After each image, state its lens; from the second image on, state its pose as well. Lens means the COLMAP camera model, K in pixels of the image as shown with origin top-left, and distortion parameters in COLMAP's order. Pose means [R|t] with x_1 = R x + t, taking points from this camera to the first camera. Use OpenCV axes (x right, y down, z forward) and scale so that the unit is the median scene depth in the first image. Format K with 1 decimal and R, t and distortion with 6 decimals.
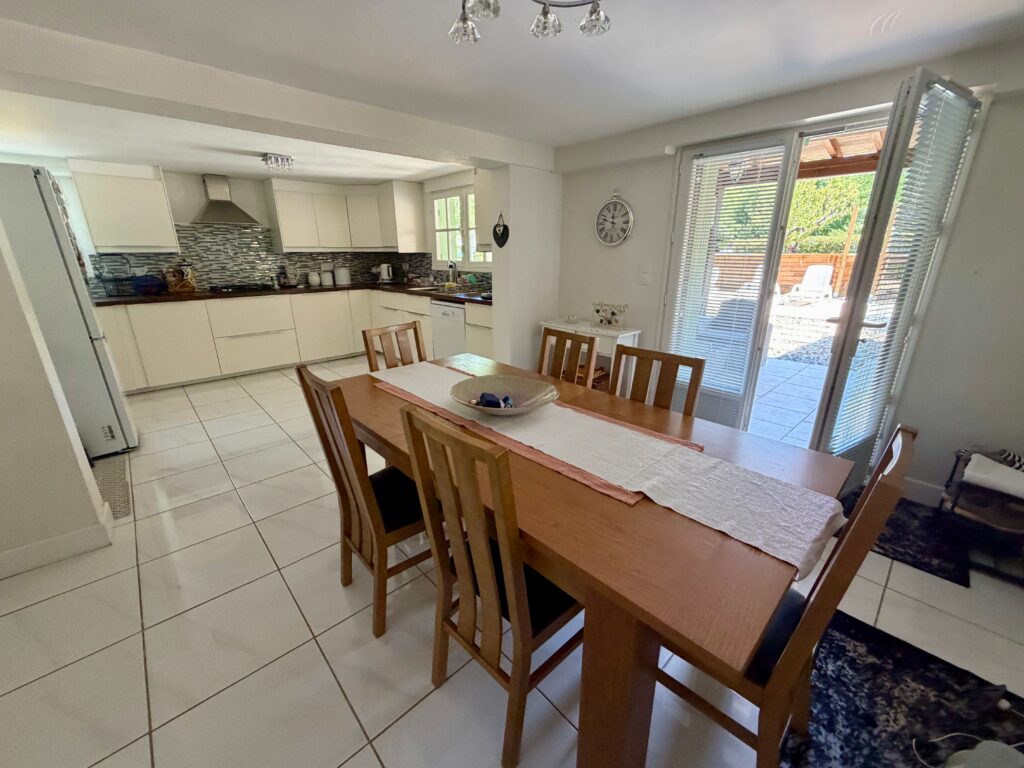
lens RADIAL K [[408.4, 0, 512.8], [0, 408.4, 385.9], [0, 0, 1]] dist [-0.001260, 0.000533]
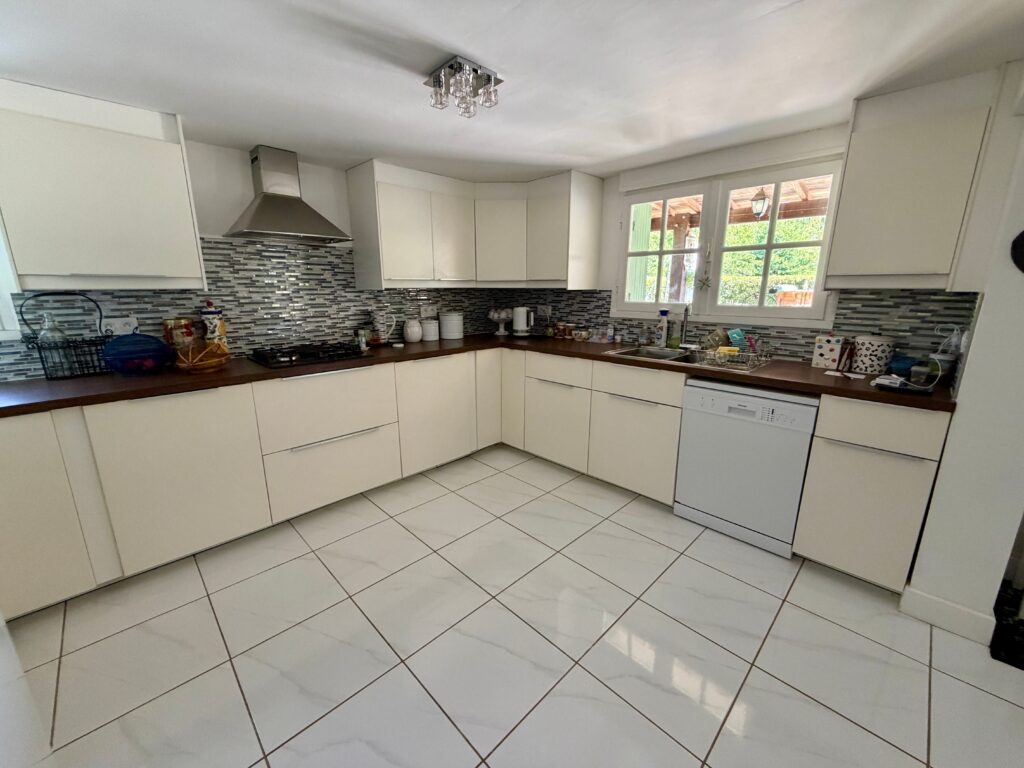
lens RADIAL K [[408.4, 0, 510.5], [0, 408.4, 385.3], [0, 0, 1]] dist [-0.001260, 0.000533]
pose [[0.999739, -0.003088, 0.022625, -0.398499], [0.004932, 0.996628, -0.081907, -0.146076], [-0.022296, 0.081997, 0.996383, 0.441726]]
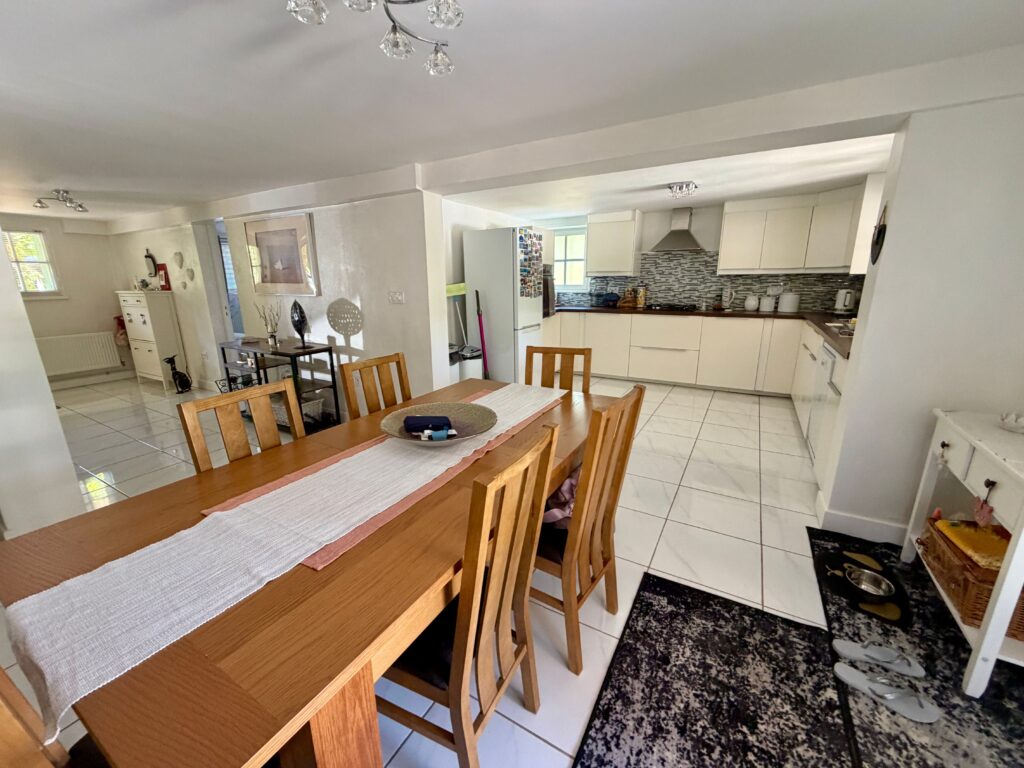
lens RADIAL K [[408.4, 0, 509.5], [0, 408.4, 381.4], [0, 0, 1]] dist [-0.001260, 0.000533]
pose [[0.283670, 0.235924, -0.929447, 0.278154], [-0.288953, 0.945241, 0.151744, -0.089072], [0.914351, 0.225521, 0.336308, 0.268680]]
